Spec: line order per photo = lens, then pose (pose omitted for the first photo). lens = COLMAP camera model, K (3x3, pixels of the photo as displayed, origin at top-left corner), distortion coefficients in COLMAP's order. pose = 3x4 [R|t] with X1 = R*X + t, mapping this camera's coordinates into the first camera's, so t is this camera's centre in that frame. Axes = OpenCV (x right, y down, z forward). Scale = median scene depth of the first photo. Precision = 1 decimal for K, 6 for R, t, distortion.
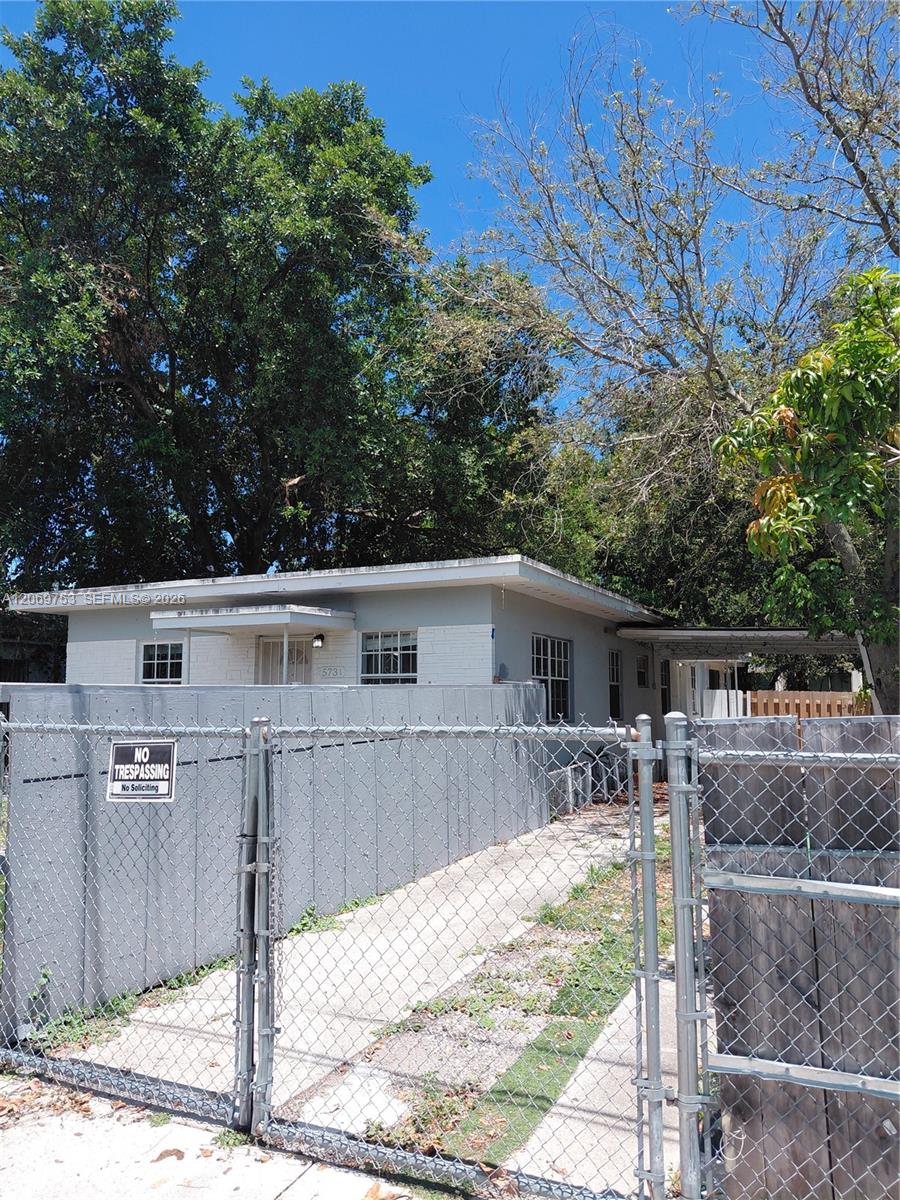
lens RADIAL K [[889.9, 0, 453.3], [0, 889.9, 617.5], [0, 0, 1]] dist [0.084881, -0.147048]
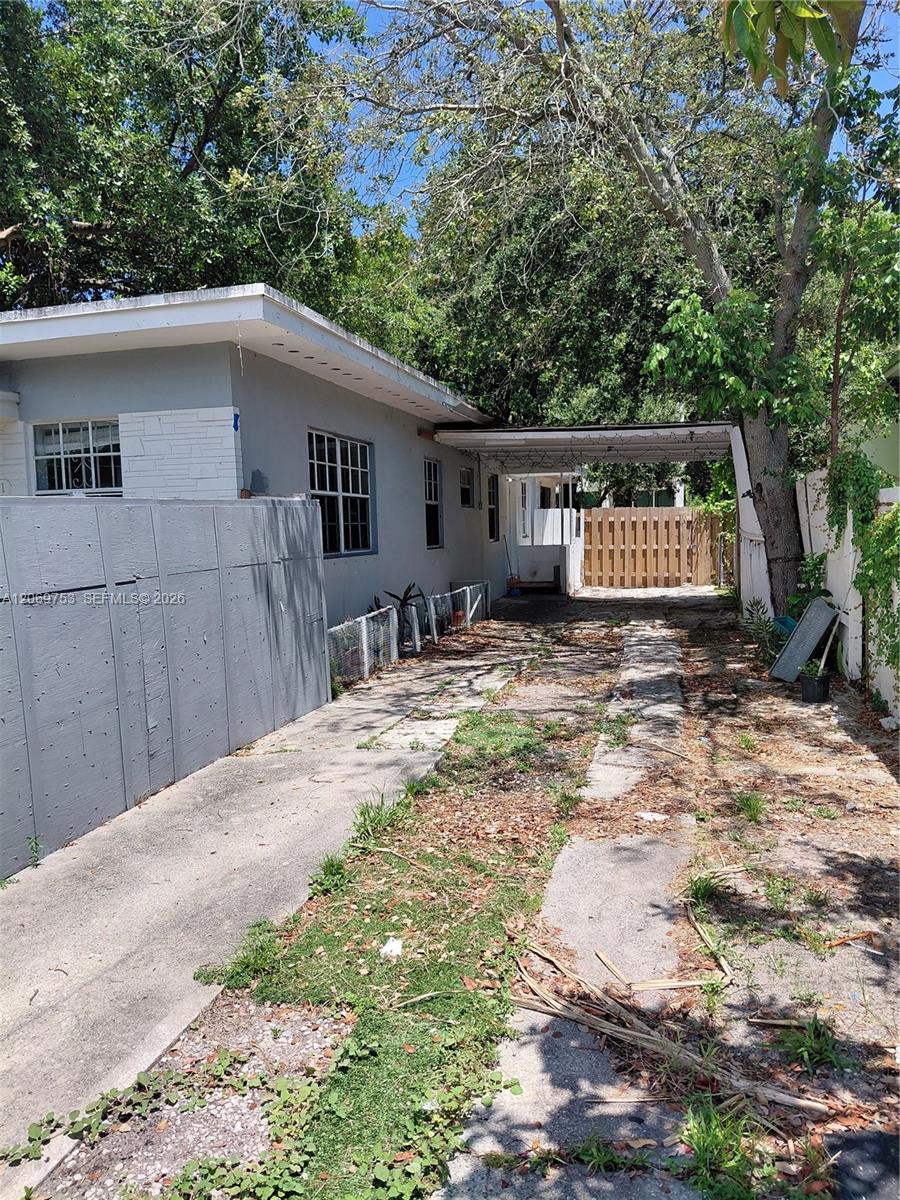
lens RADIAL K [[851.2, 0, 450.0], [0, 851.2, 600.0], [0, 0, 1]] dist [0.070444, -0.000042]
pose [[0.982824, -0.044881, 0.179002, 0.074101], [0.012925, 0.984334, 0.175837, 0.035052], [-0.184090, -0.170504, 0.968008, 0.323221]]
